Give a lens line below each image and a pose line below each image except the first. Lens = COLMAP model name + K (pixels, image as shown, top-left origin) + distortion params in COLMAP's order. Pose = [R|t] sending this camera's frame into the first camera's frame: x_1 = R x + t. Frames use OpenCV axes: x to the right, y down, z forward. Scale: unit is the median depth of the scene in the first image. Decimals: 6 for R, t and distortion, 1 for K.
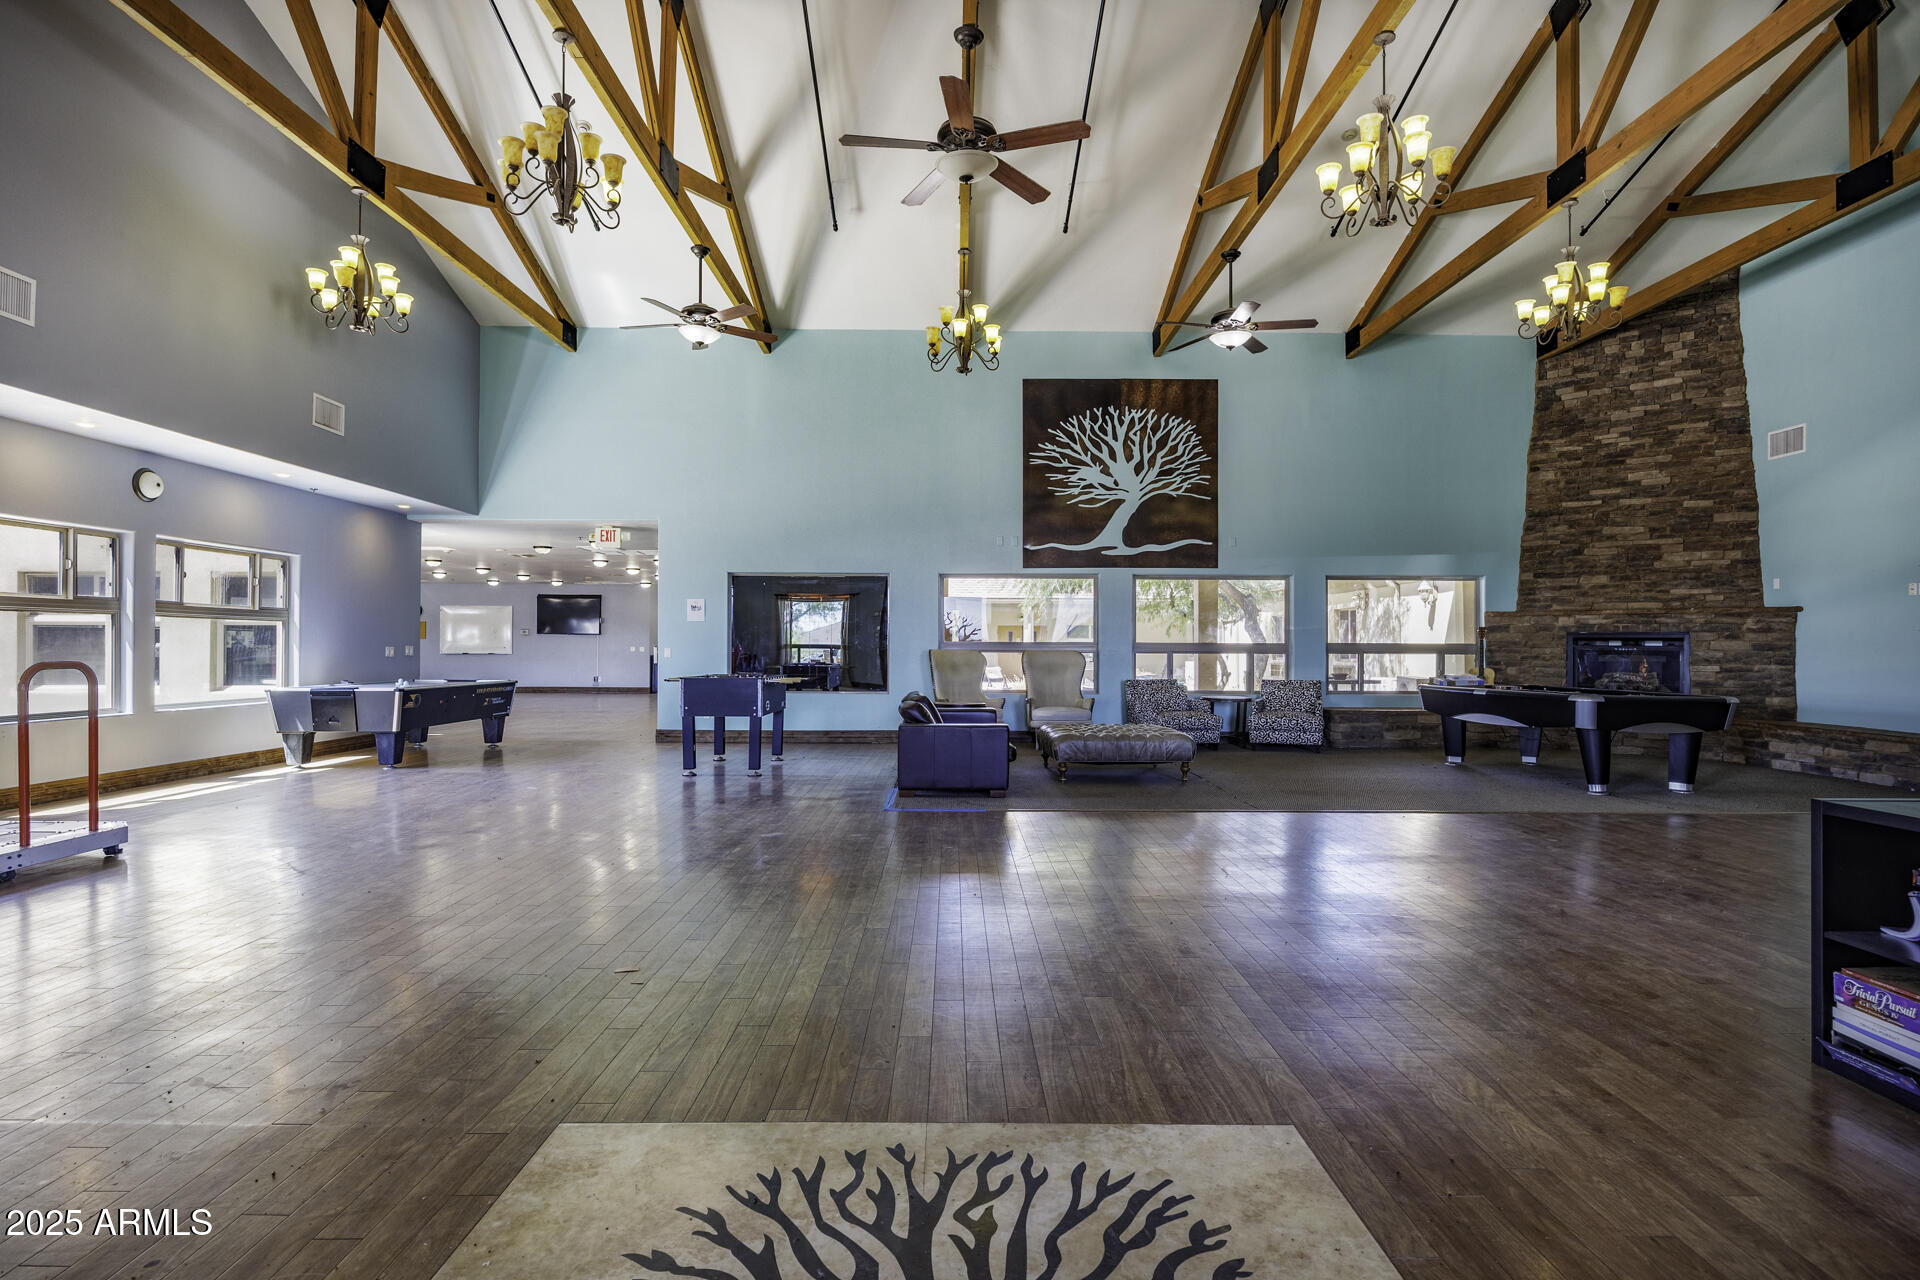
lens RADIAL K [[936.5, 0, 945.9], [0, 936.5, 646.2], [0, 0, 1]] dist [-0.004788, -0.001926]
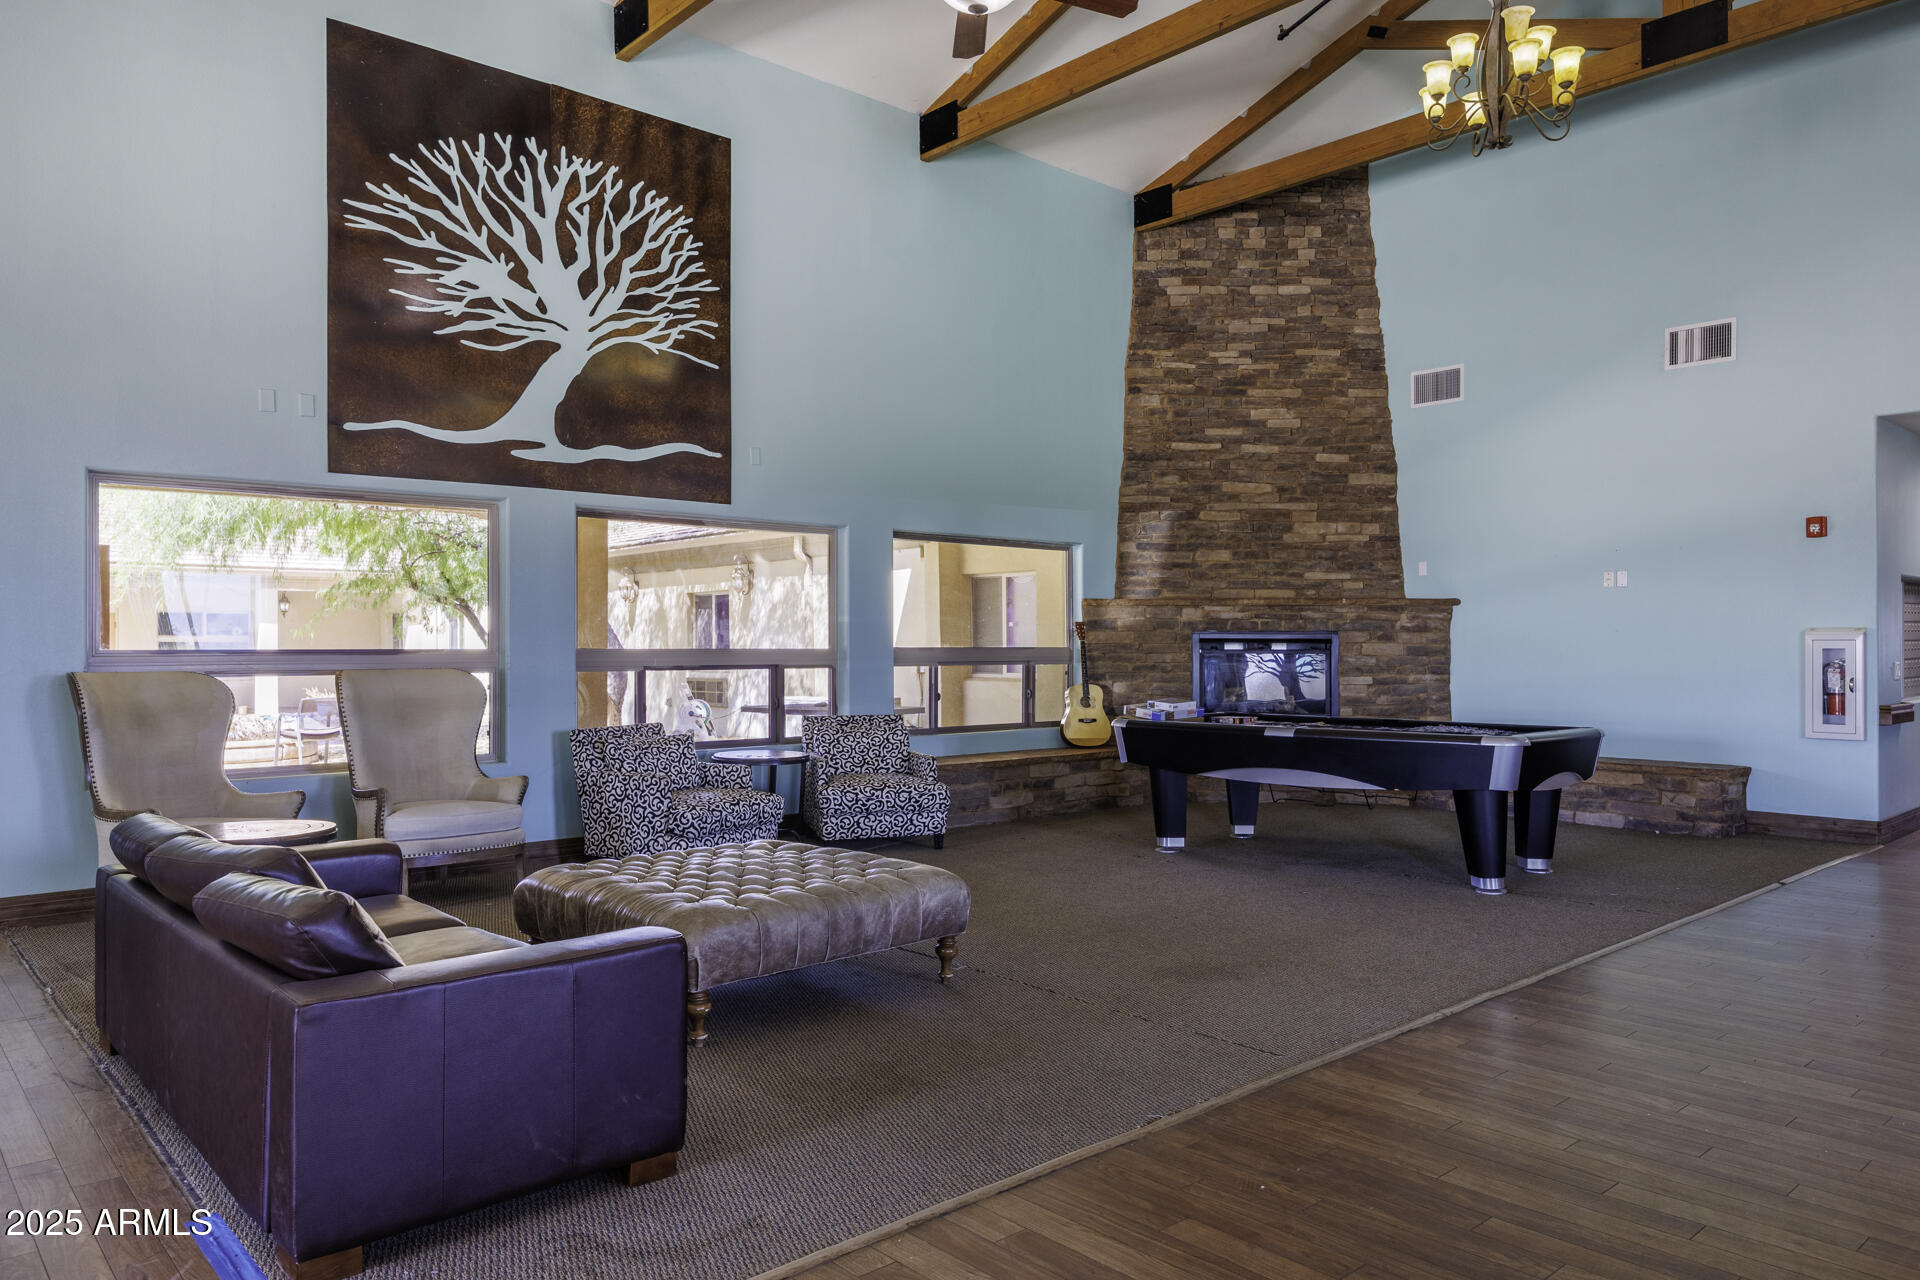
lens RADIAL K [[1284.5, 0, 947.0], [0, 1284.5, 639.3], [0, 0, 1]] dist [-0.001528, -0.000969]
pose [[0.744387, -0.001732, 0.667746, -0.097635], [0.004831, 0.999984, -0.002791, -0.006578], [-0.667731, 0.005304, 0.744384, 0.408790]]
